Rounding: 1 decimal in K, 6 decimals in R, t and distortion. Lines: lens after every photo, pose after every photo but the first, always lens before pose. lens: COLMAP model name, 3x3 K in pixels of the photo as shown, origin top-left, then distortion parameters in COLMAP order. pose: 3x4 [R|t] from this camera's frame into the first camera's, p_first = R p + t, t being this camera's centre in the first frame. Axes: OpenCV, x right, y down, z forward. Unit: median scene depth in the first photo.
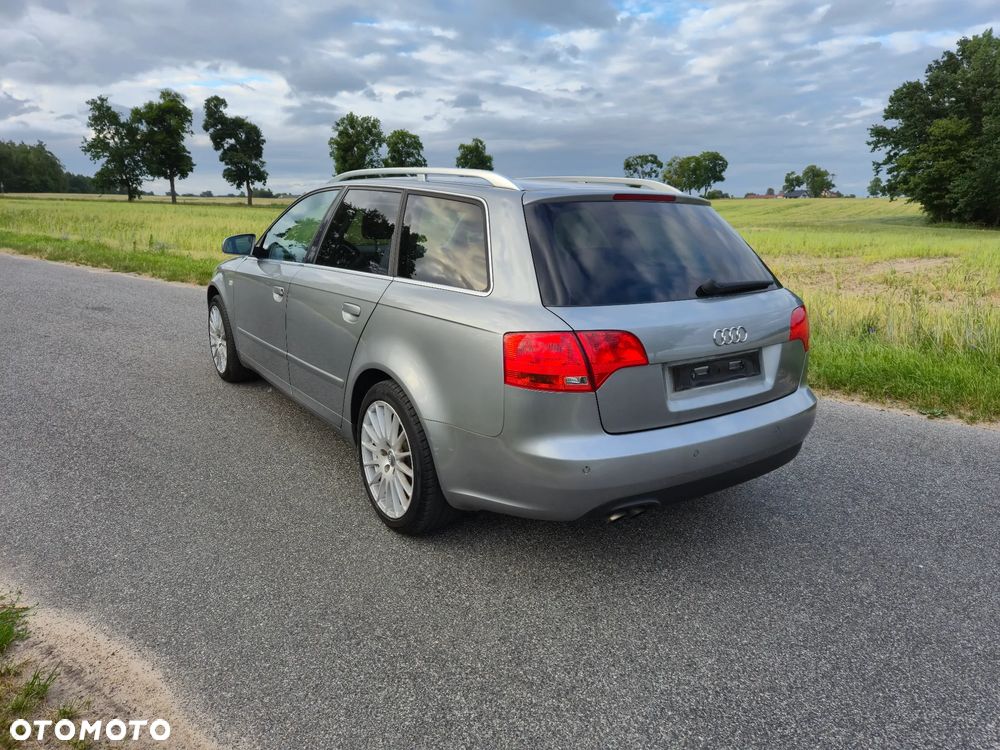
lens RADIAL K [[671.8, 0, 515.1], [0, 671.8, 384.6], [0, 0, 1]] dist [0.057789, -0.050617]
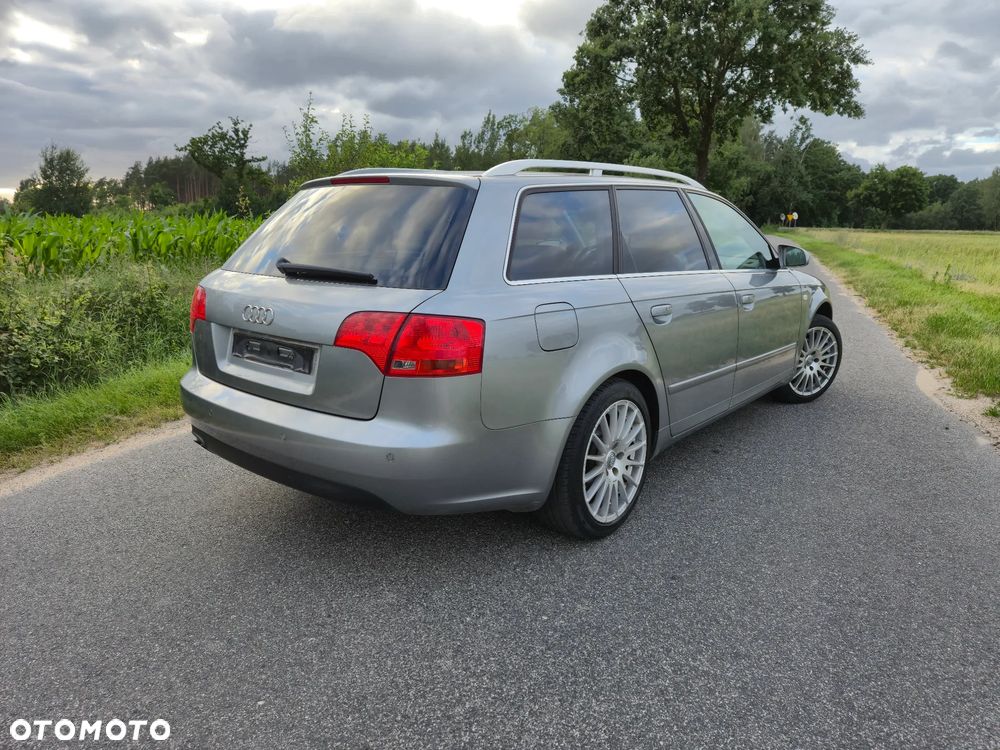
lens RADIAL K [[671.8, 0, 513.0], [0, 671.8, 384.7], [0, 0, 1]] dist [0.057789, -0.050617]
pose [[0.259819, 0.202342, -0.944220, 0.032891], [-0.253598, 0.957777, 0.135466, -0.004895], [0.931763, 0.204256, 0.300162, 0.025997]]
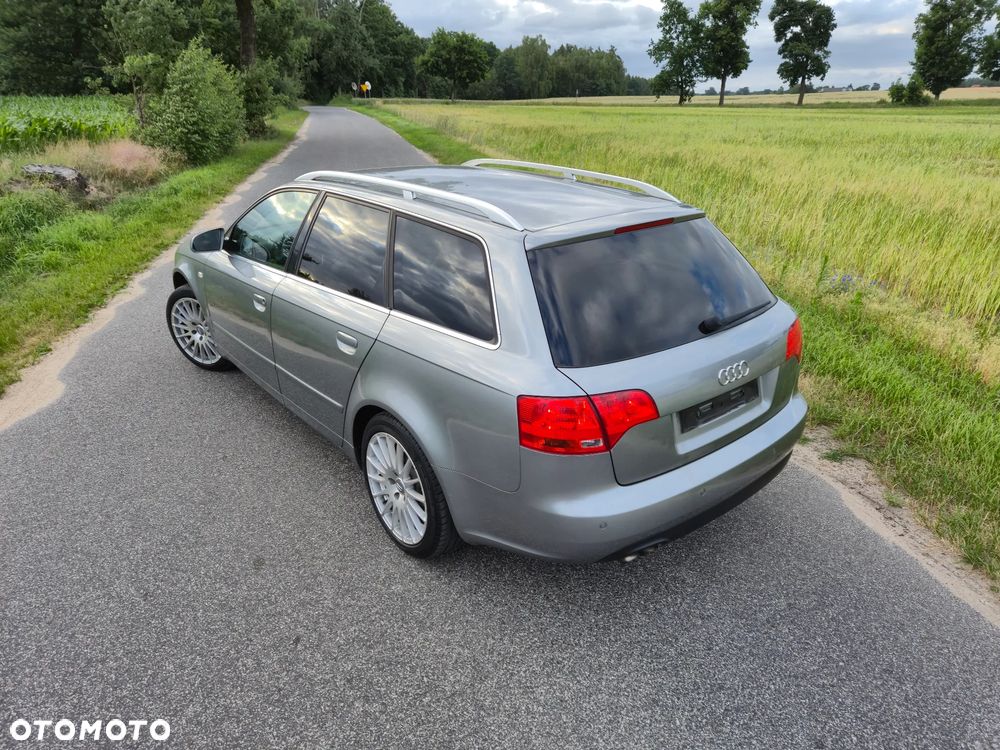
lens RADIAL K [[663.9, 0, 513.9], [0, 663.9, 371.9], [0, 0, 1]] dist [0.042355, -0.034453]
pose [[0.756146, 0.229837, -0.612714, -0.057235], [-0.150058, 0.972243, 0.179515, -0.027186], [0.636966, -0.043797, 0.769647, 0.075429]]
